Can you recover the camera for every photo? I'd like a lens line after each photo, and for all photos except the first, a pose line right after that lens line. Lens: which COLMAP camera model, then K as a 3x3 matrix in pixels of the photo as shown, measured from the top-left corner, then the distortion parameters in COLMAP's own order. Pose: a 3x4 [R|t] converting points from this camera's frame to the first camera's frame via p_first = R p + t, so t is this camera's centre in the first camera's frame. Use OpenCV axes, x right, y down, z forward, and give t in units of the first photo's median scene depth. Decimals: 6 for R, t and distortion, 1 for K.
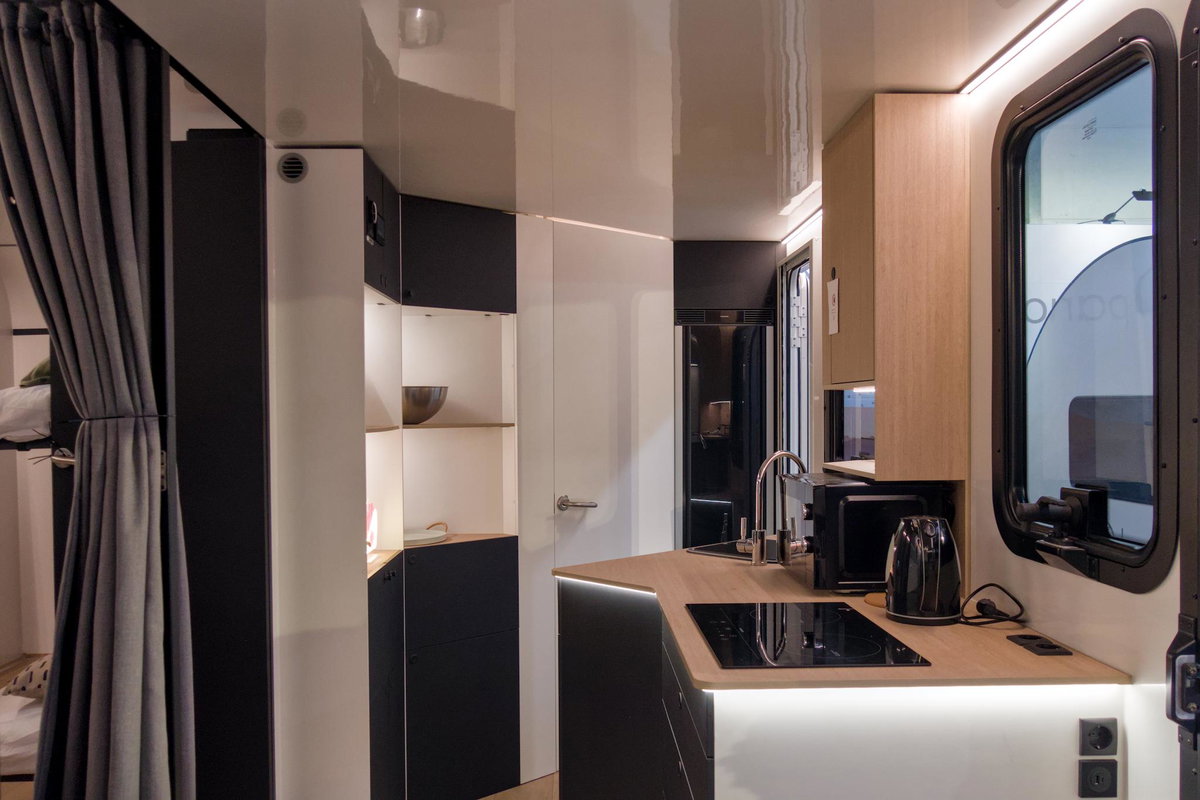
lens RADIAL K [[983.2, 0, 603.7], [0, 983.2, 422.2], [0, 0, 1]] dist [-0.011564, 0.013832]
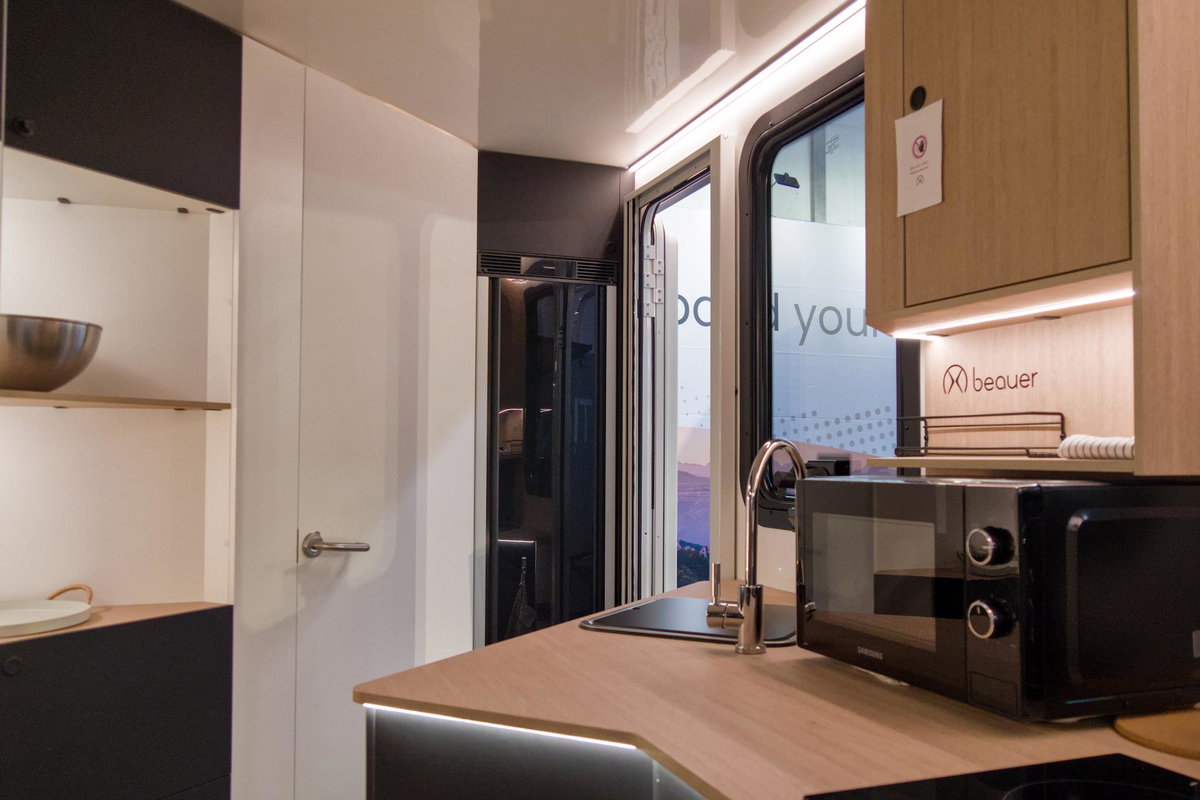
lens RADIAL K [[983.2, 0, 603.7], [0, 983.2, 422.2], [0, 0, 1]] dist [-0.011564, 0.013832]
pose [[0.947008, 0.021210, 0.320509, -0.064423], [-0.007148, 0.998962, -0.044988, 0.033606], [-0.321130, 0.040313, 0.946177, 0.378491]]
